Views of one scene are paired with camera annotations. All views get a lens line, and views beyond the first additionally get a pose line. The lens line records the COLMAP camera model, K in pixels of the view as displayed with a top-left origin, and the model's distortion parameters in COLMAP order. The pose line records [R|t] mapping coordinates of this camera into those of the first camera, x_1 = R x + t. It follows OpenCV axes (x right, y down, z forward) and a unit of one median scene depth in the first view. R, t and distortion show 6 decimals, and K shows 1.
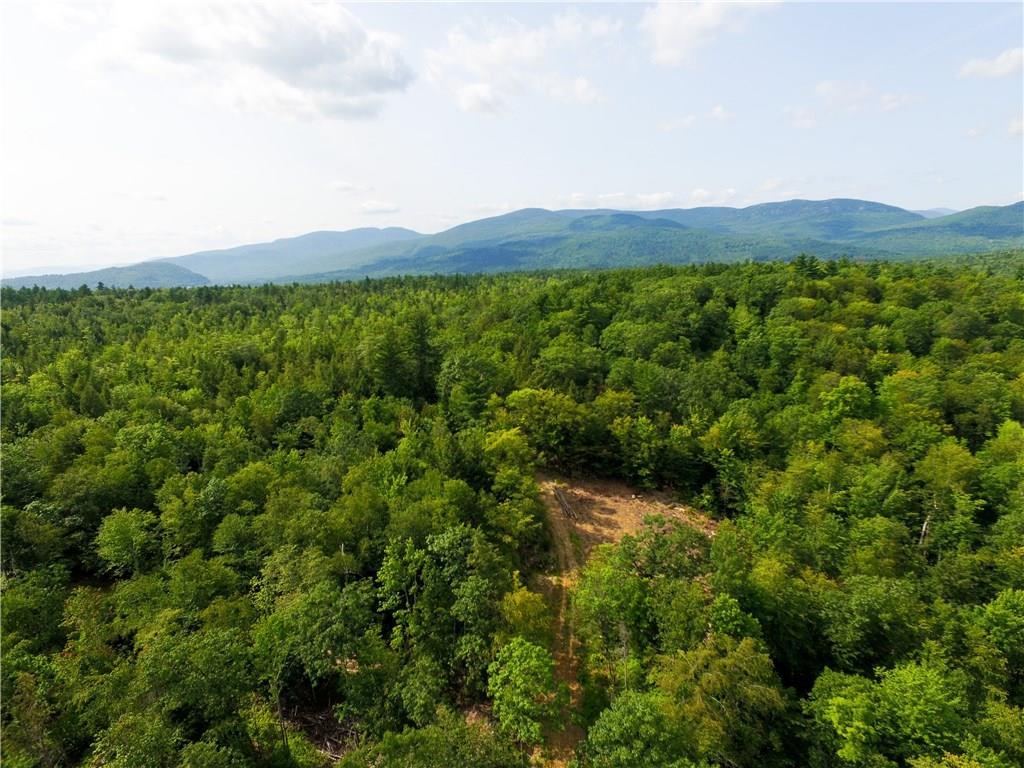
lens RADIAL K [[595.8, 0, 512.0], [0, 595.8, 384.0], [0, 0, 1]] dist [-0.002552, 0.000593]
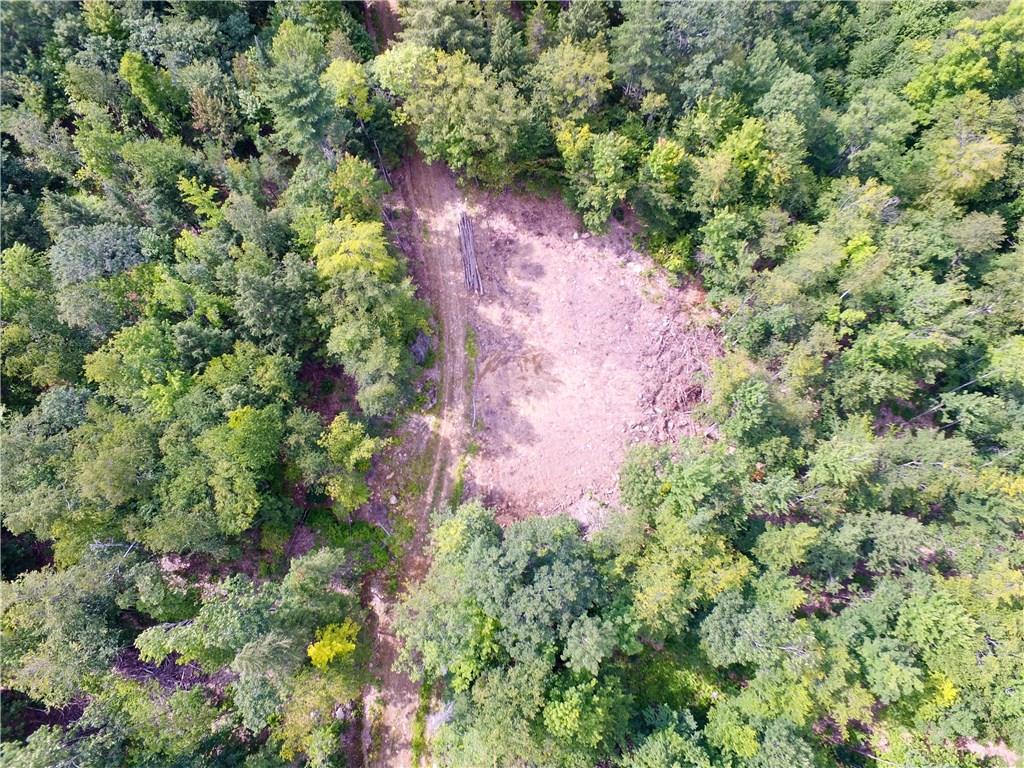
lens RADIAL K [[595.6, 0, 511.1], [0, 595.6, 391.0], [0, 0, 1]] dist [-0.009003, 0.013988]
pose [[0.998998, 0.044336, 0.006171, 0.116715], [-0.030041, 0.561824, 0.826711, -0.245545], [0.033186, -0.826068, 0.562592, 0.404829]]
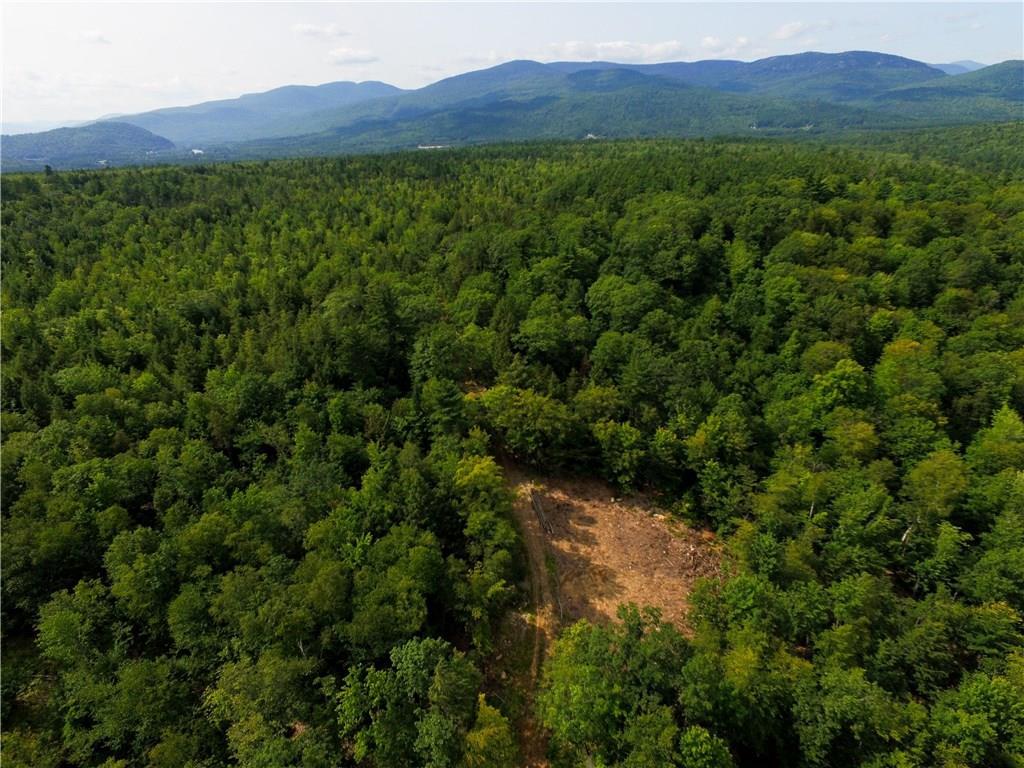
lens RADIAL K [[595.7, 0, 511.6], [0, 595.7, 390.6], [0, 0, 1]] dist [-0.009995, 0.011811]
pose [[0.999814, -0.003158, 0.019009, 0.017905], [-0.001139, 0.975067, 0.221909, -0.177150], [-0.019236, -0.221889, 0.974882, 0.083223]]
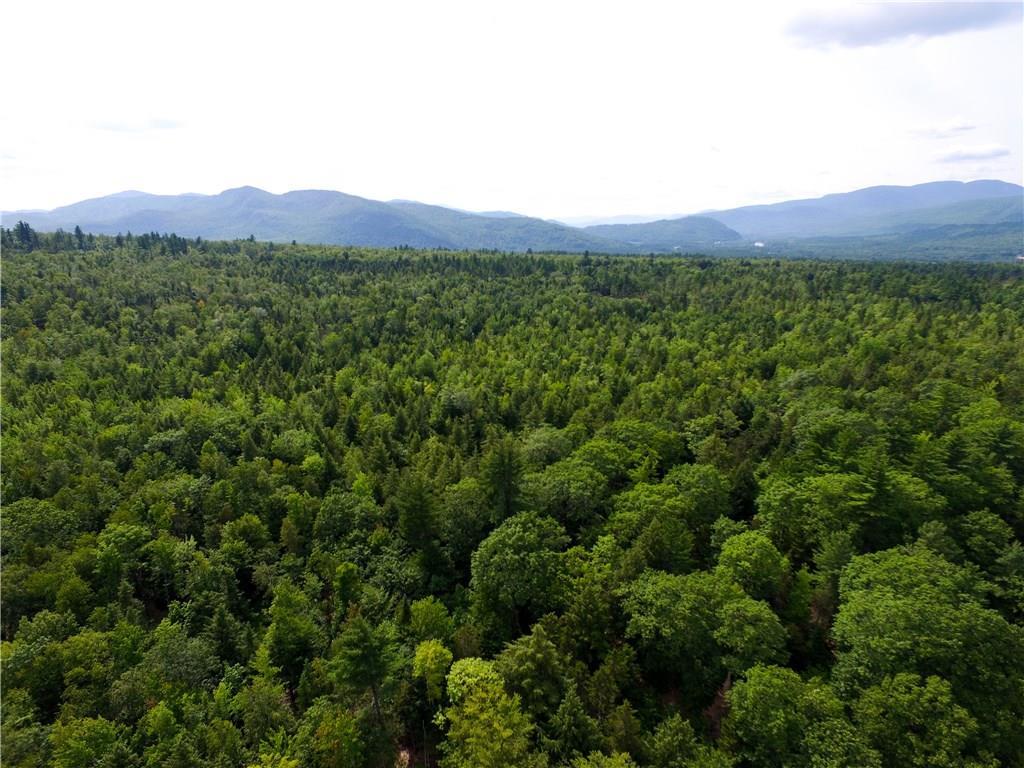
lens RADIAL K [[590.6, 0, 511.1], [0, 590.6, 396.2], [0, 0, 1]] dist [0.001135, 0.002253]
pose [[0.666943, 0.252047, -0.701184, 0.350151], [-0.184897, 0.967599, 0.171944, -0.321930], [0.721803, 0.014970, 0.691937, 0.568264]]
